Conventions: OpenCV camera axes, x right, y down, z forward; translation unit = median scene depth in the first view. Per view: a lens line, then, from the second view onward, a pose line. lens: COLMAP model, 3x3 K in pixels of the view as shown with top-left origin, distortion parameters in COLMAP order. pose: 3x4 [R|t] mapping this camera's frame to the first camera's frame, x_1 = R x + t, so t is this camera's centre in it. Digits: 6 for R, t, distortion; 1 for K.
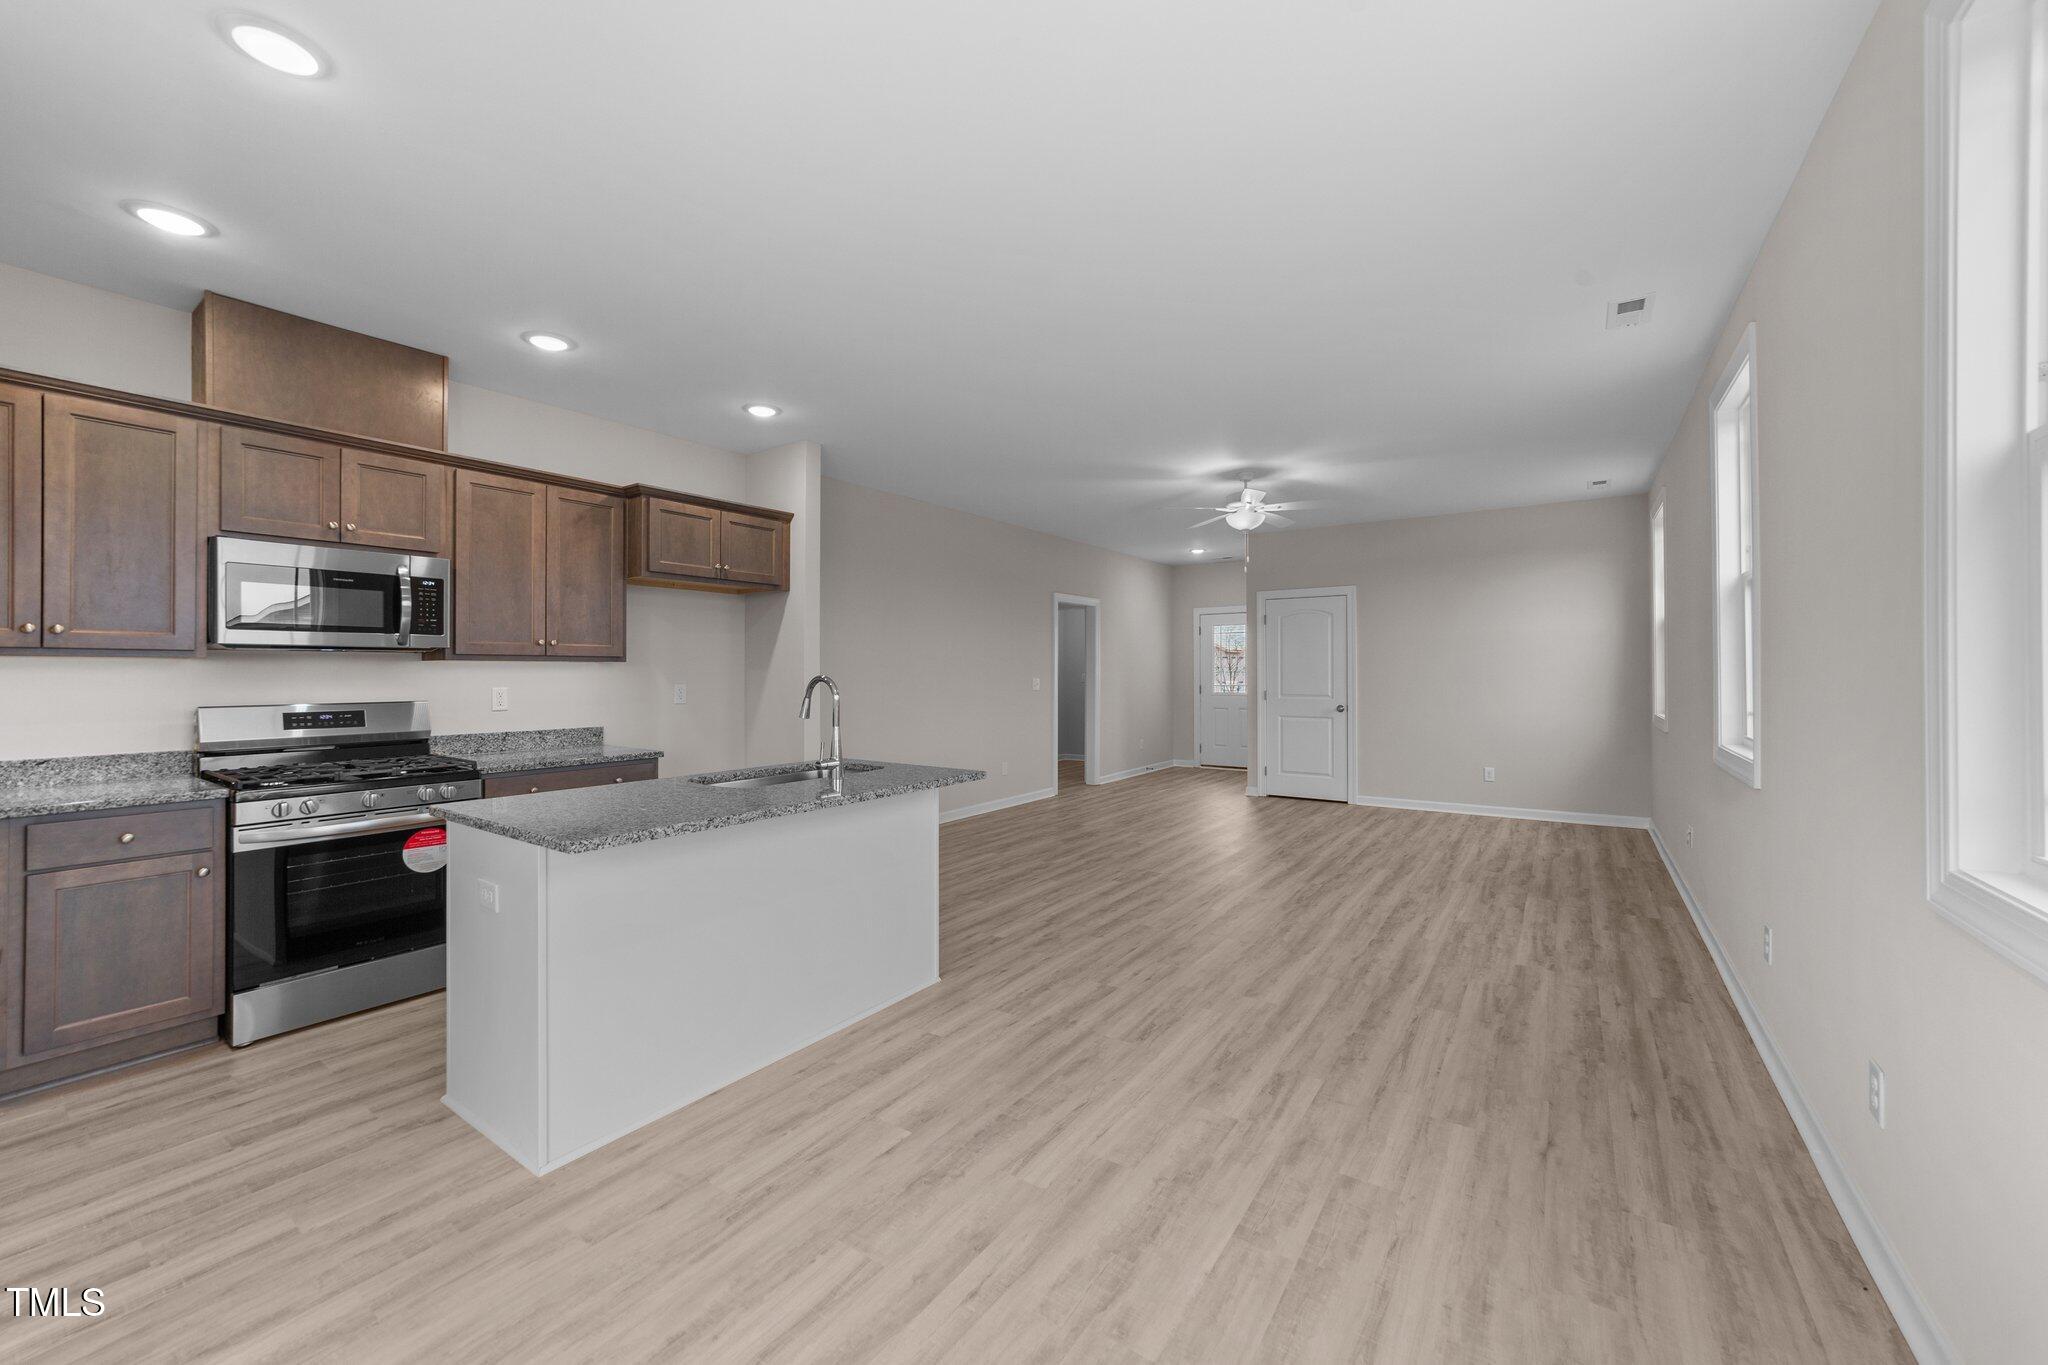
lens RADIAL K [[785.7, 0, 1028.8], [0, 785.7, 671.6], [0, 0, 1]] dist [-0.016162, 0.008371]
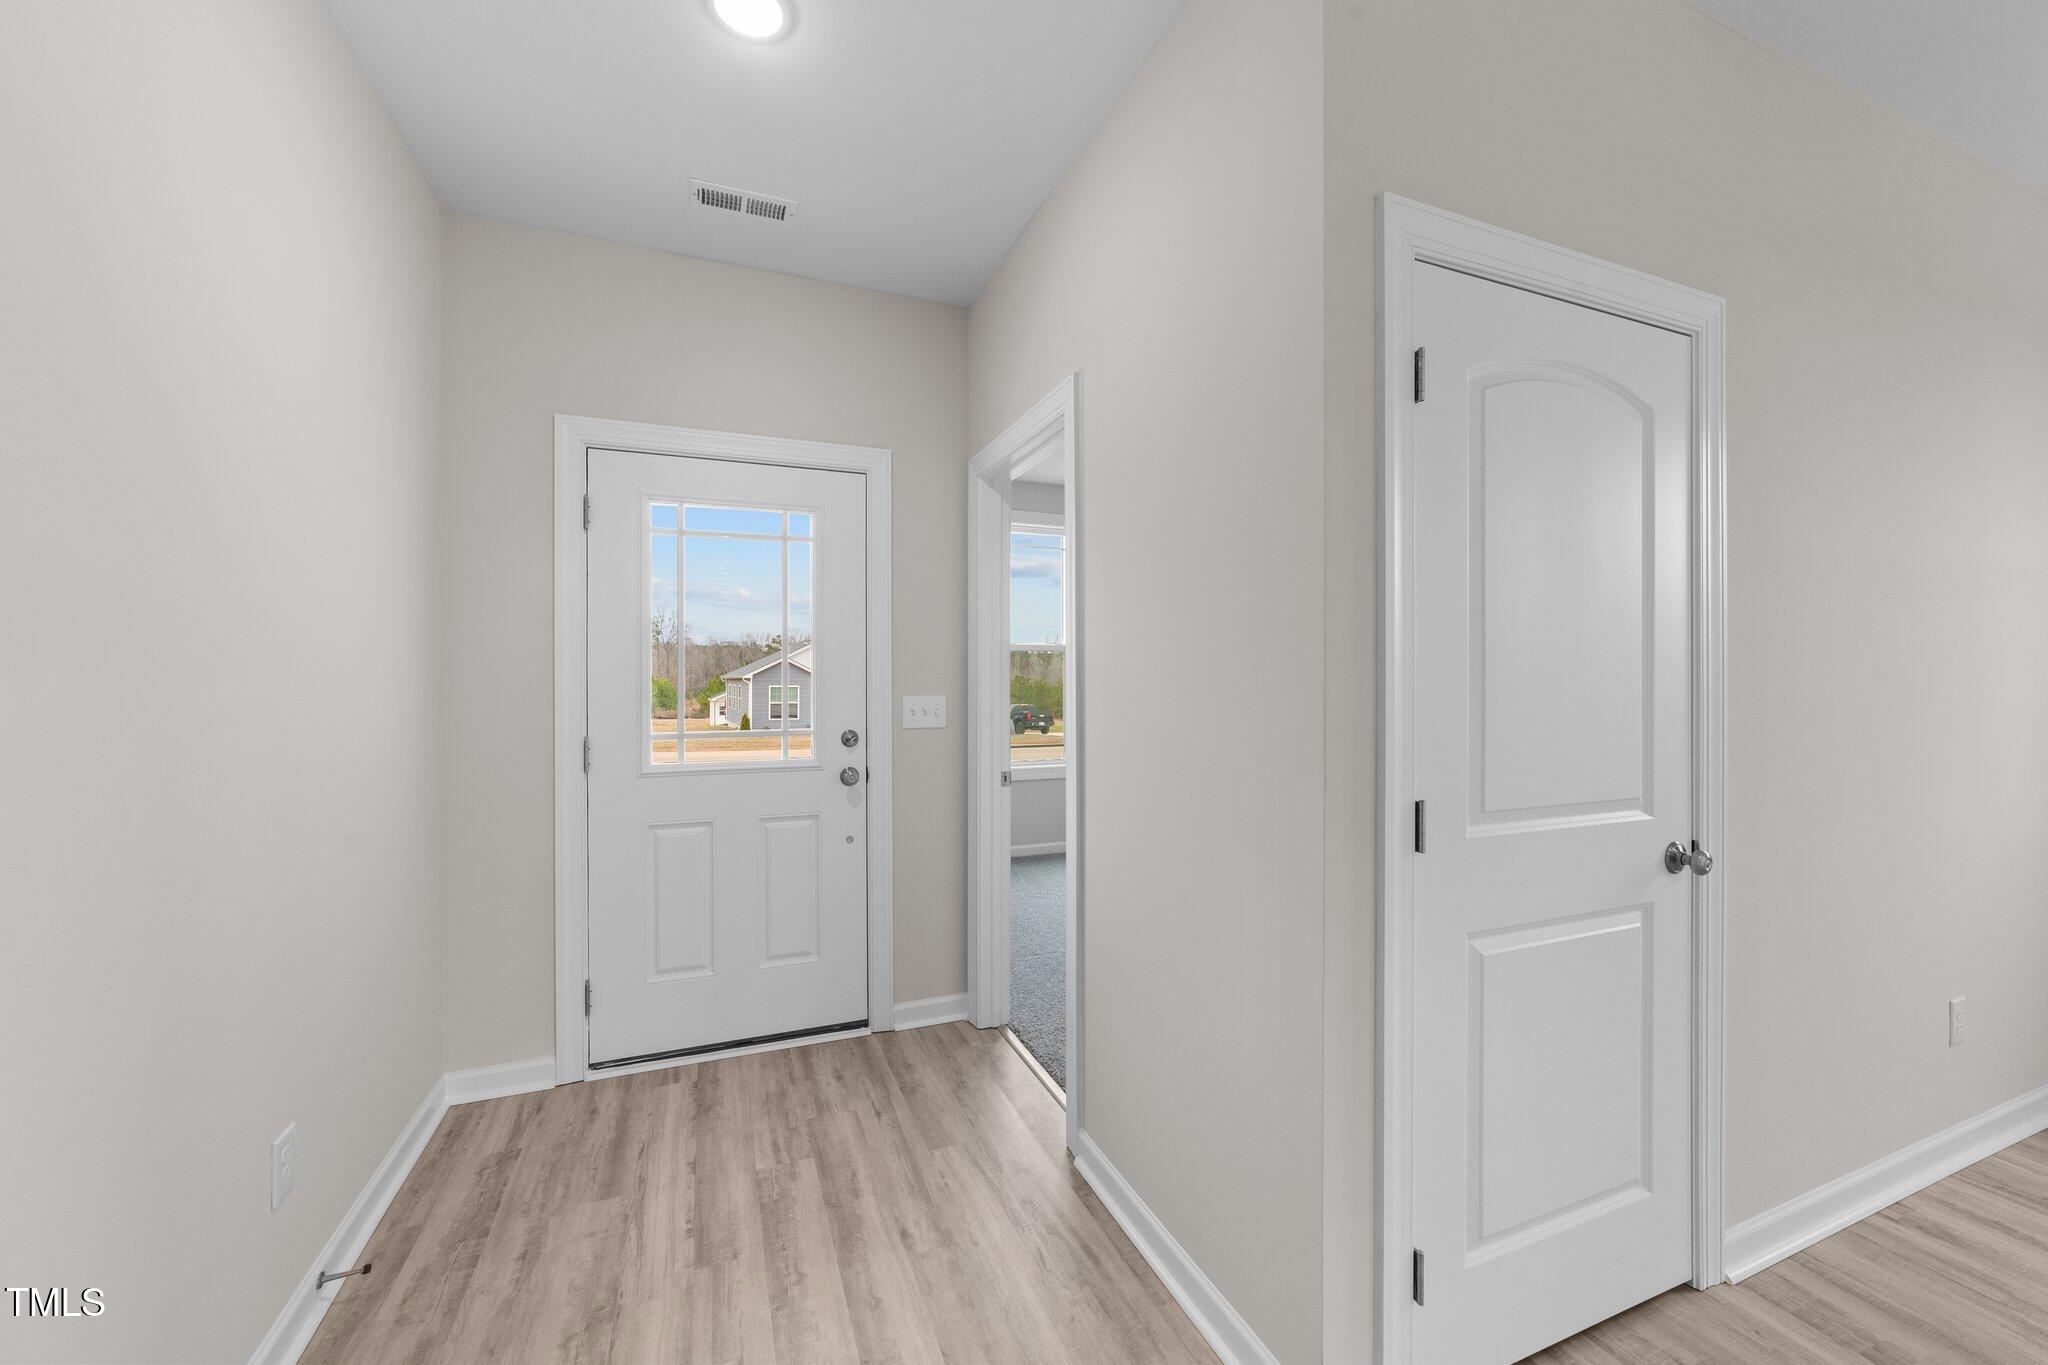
lens RADIAL K [[777.4, 0, 1026.8], [0, 777.4, 678.7], [0, 0, 1]] dist [-0.020123, 0.008179]
pose [[0.540358, 0.003542, 0.841428, 0.290006], [-0.001958, 0.999994, -0.002952, -0.002048], [-0.841433, -0.000052, 0.540361, 2.409256]]
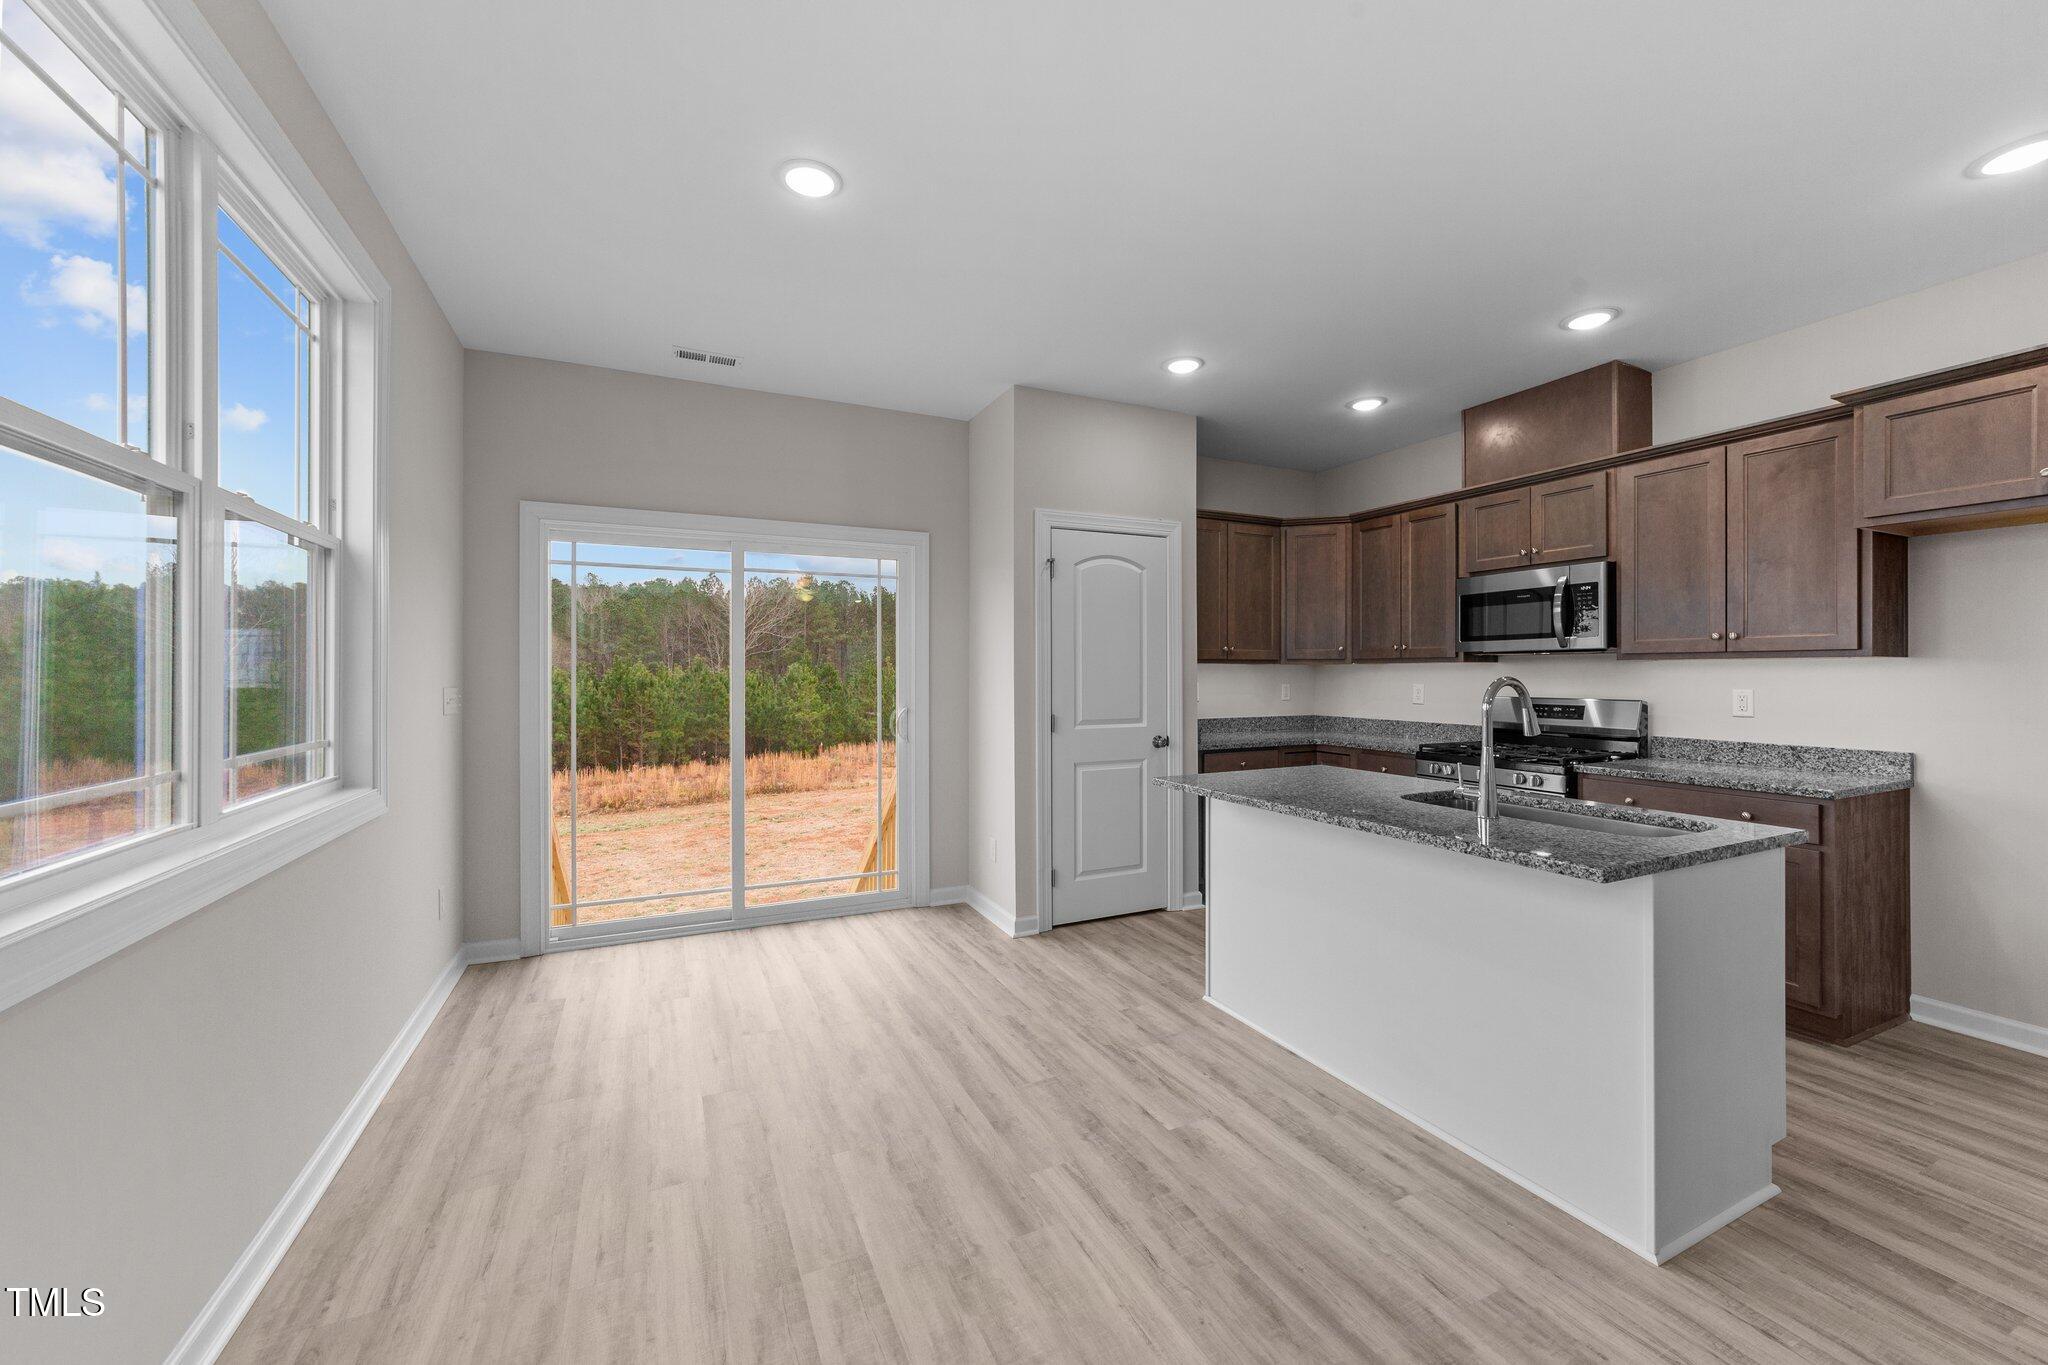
lens RADIAL K [[785.7, 0, 1028.8], [0, 785.7, 671.6], [0, 0, 1]] dist [-0.016162, 0.008371]
pose [[-0.495113, -0.000344, -0.868829, 0.544799], [0.000871, 0.999999, -0.000892, 0.000761], [0.868828, -0.001198, -0.495112, 0.899006]]
